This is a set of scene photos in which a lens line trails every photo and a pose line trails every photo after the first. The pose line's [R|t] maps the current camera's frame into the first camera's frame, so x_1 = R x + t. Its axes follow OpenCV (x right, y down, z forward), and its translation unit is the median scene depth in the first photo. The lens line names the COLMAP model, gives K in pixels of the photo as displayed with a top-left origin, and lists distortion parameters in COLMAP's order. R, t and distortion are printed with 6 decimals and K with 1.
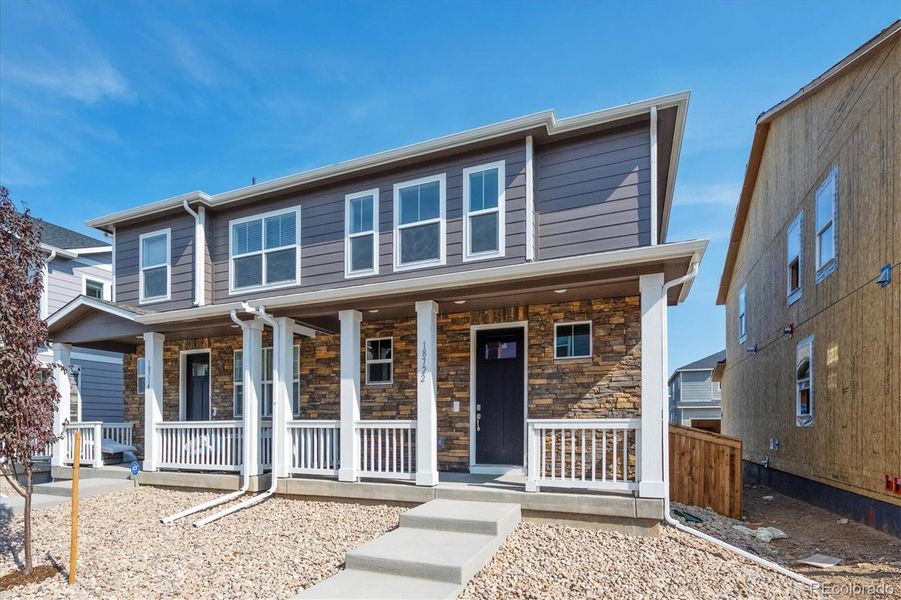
lens RADIAL K [[462.9, 0, 449.4], [0, 462.9, 419.4], [0, 0, 1]] dist [-0.002402, 0.000116]
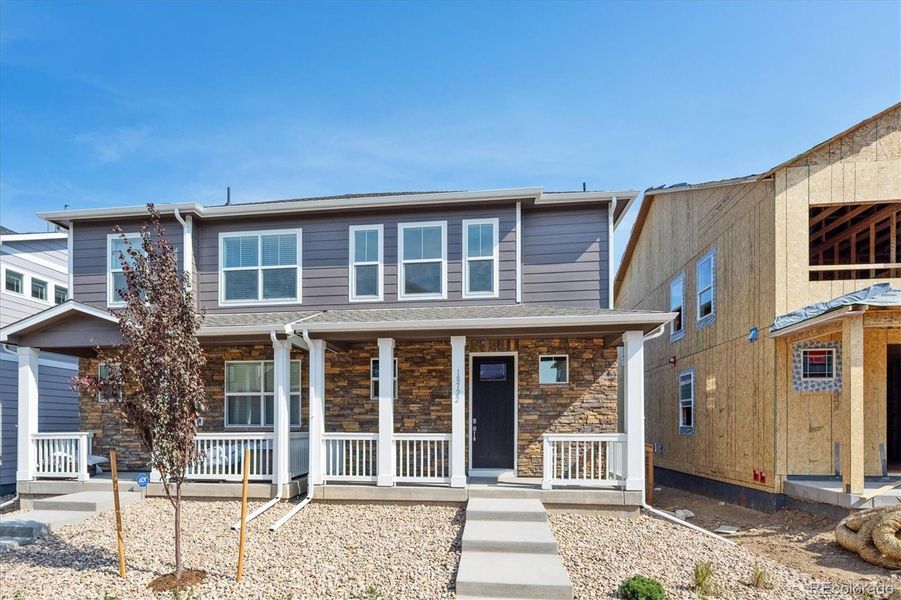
lens RADIAL K [[462.9, 0, 449.4], [0, 462.9, 419.4], [0, 0, 1]] dist [-0.002402, 0.000116]
pose [[0.963475, 0.006771, 0.267712, -0.331396], [-0.005718, 0.999973, -0.004714, -0.025034], [-0.267737, 0.003012, 0.963487, -0.138745]]
